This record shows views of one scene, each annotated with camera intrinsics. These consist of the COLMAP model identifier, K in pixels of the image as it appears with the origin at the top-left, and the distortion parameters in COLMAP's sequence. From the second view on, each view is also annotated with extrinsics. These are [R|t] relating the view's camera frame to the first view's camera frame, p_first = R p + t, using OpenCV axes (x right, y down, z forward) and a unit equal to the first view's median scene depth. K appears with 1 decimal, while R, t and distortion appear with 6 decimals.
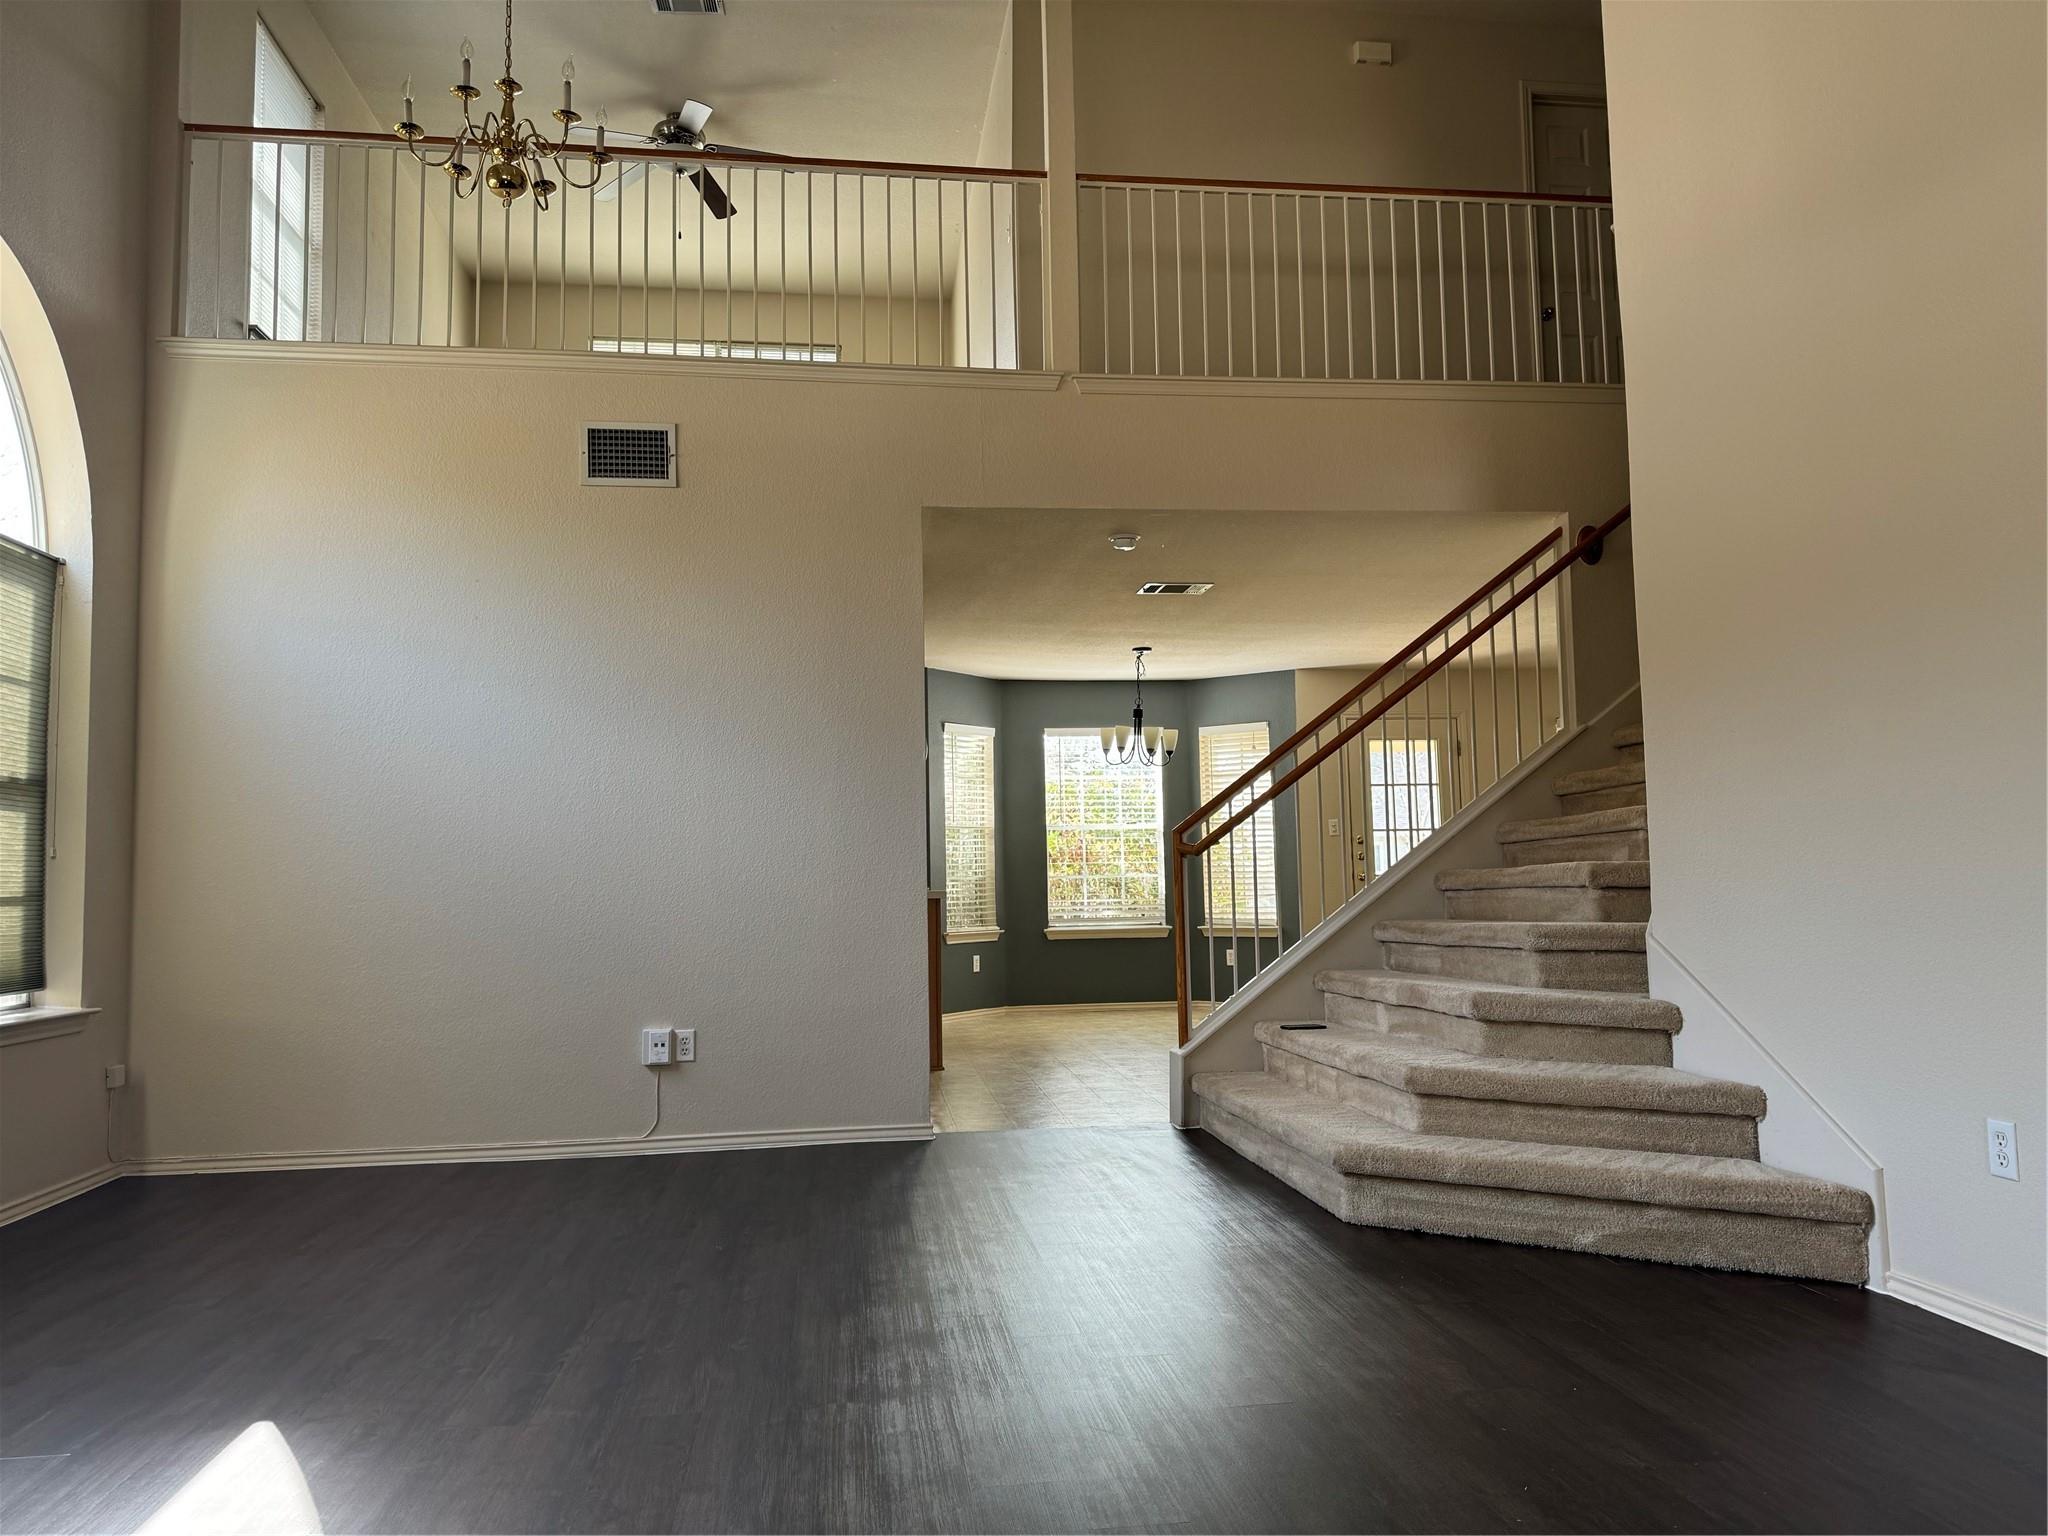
lens RADIAL K [[1432.2, 0, 1031.5], [0, 1432.2, 756.2], [0, 0, 1]] dist [0.116212, -0.166671]
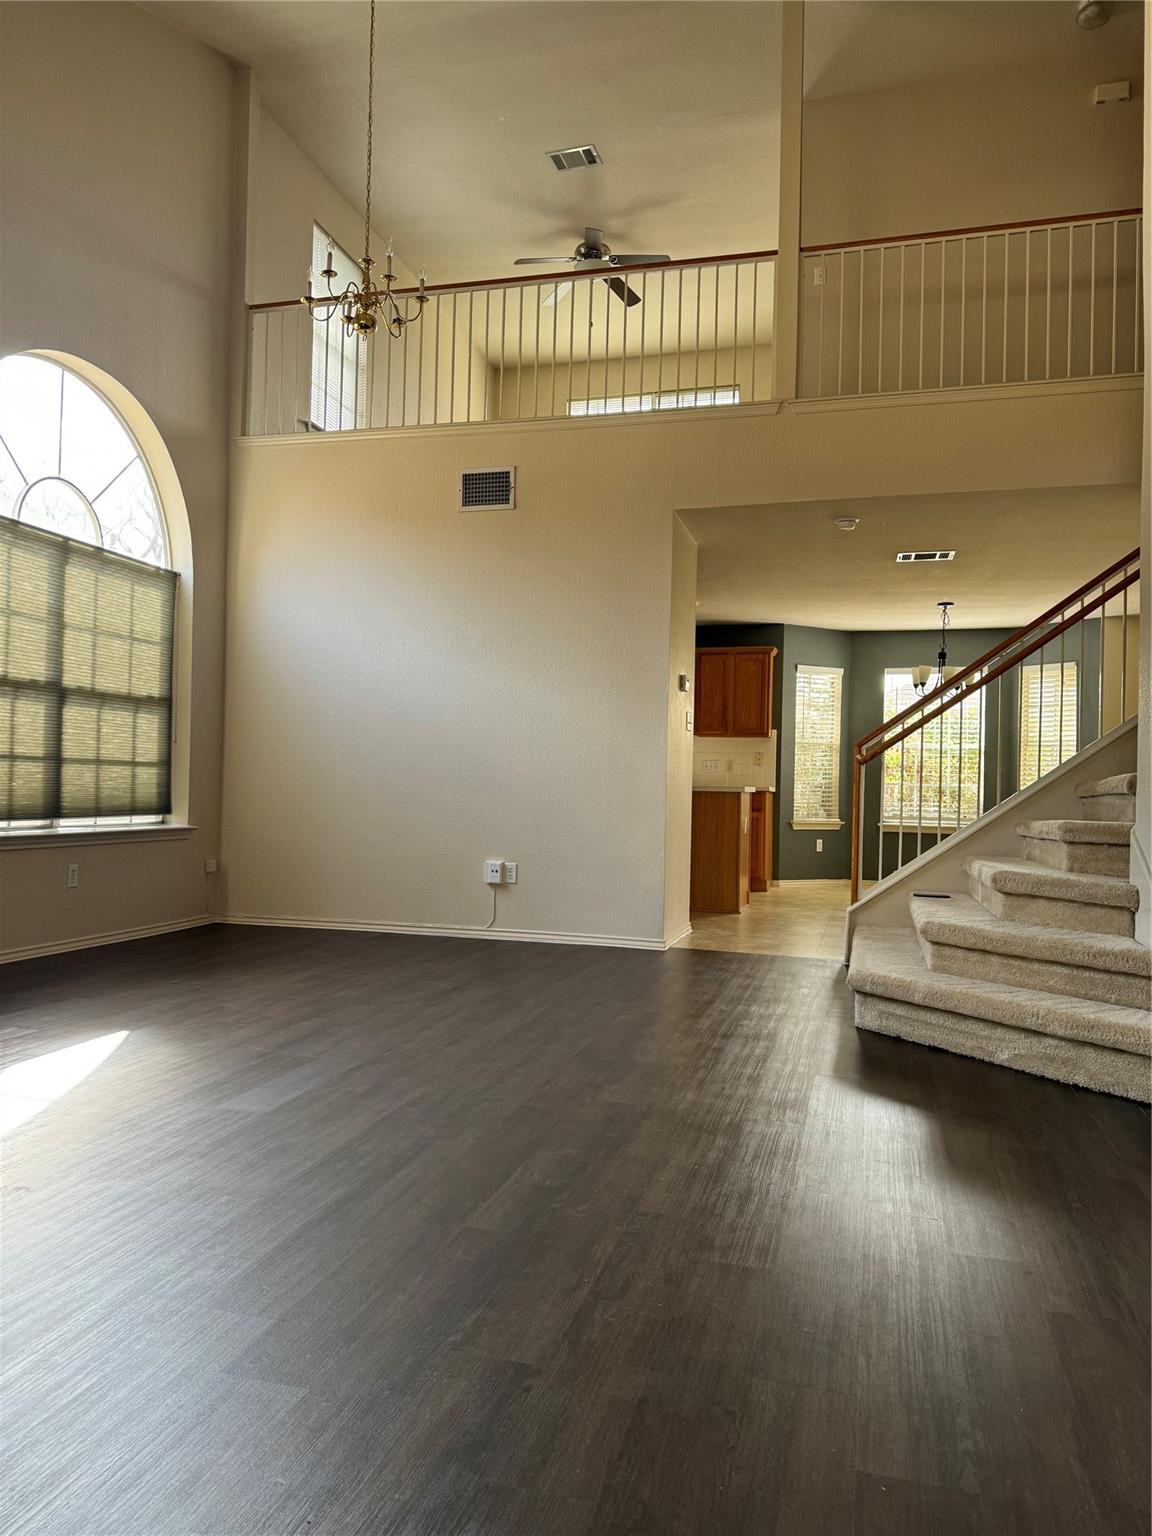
lens RADIAL K [[1083.6, 0, 570.6], [0, 1083.6, 753.0], [0, 0, 1]] dist [0.138581, -0.167683]
pose [[0.912933, 0.027587, -0.407175, 0.305105], [-0.005371, 0.998438, 0.055605, 0.006019], [0.408073, -0.048577, 0.911656, -0.033117]]
